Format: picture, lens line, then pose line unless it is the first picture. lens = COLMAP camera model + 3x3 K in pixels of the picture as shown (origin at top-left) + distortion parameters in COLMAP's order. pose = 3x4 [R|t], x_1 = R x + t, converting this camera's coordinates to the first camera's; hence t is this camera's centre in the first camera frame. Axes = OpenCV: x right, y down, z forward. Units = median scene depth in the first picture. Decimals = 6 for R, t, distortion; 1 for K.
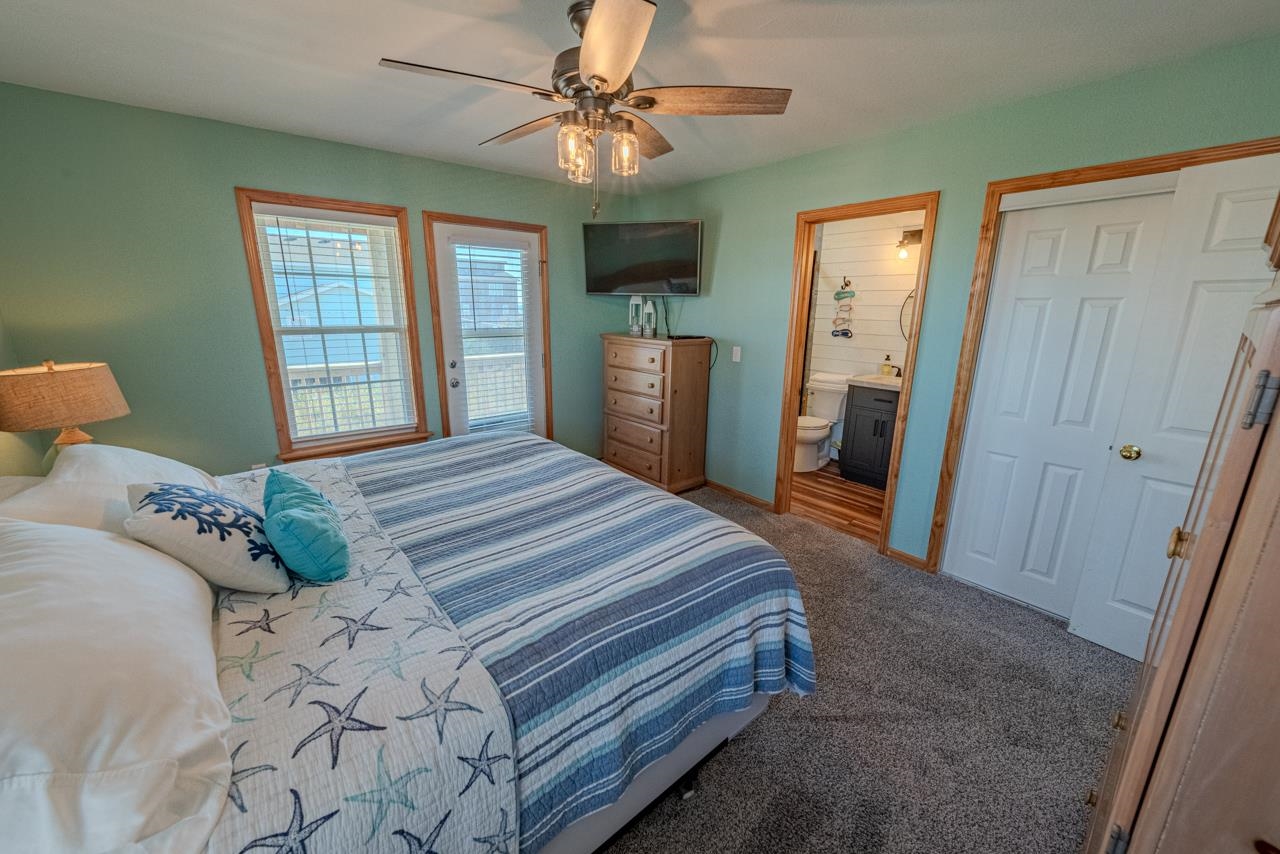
lens RADIAL K [[479.1, 0, 633.5], [0, 479.1, 426.1], [0, 0, 1]] dist [-0.000245, -0.000300]
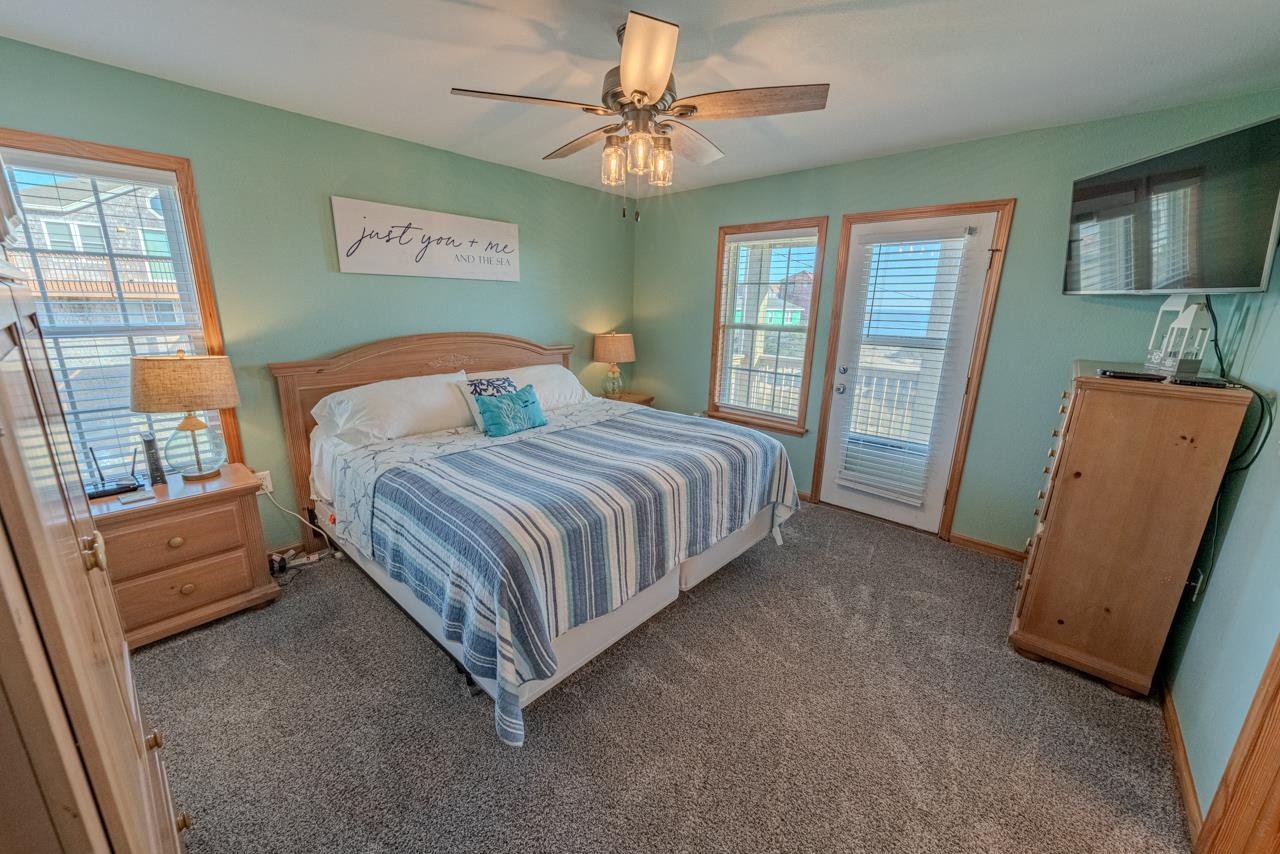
lens RADIAL K [[479.1, 0, 633.9], [0, 479.1, 425.4], [0, 0, 1]] dist [-0.000245, -0.000300]
pose [[0.153758, 0.239017, -0.958765, 0.542605], [-0.260540, 0.945772, 0.193995, -0.106057], [0.953141, 0.219968, 0.207693, 0.444364]]
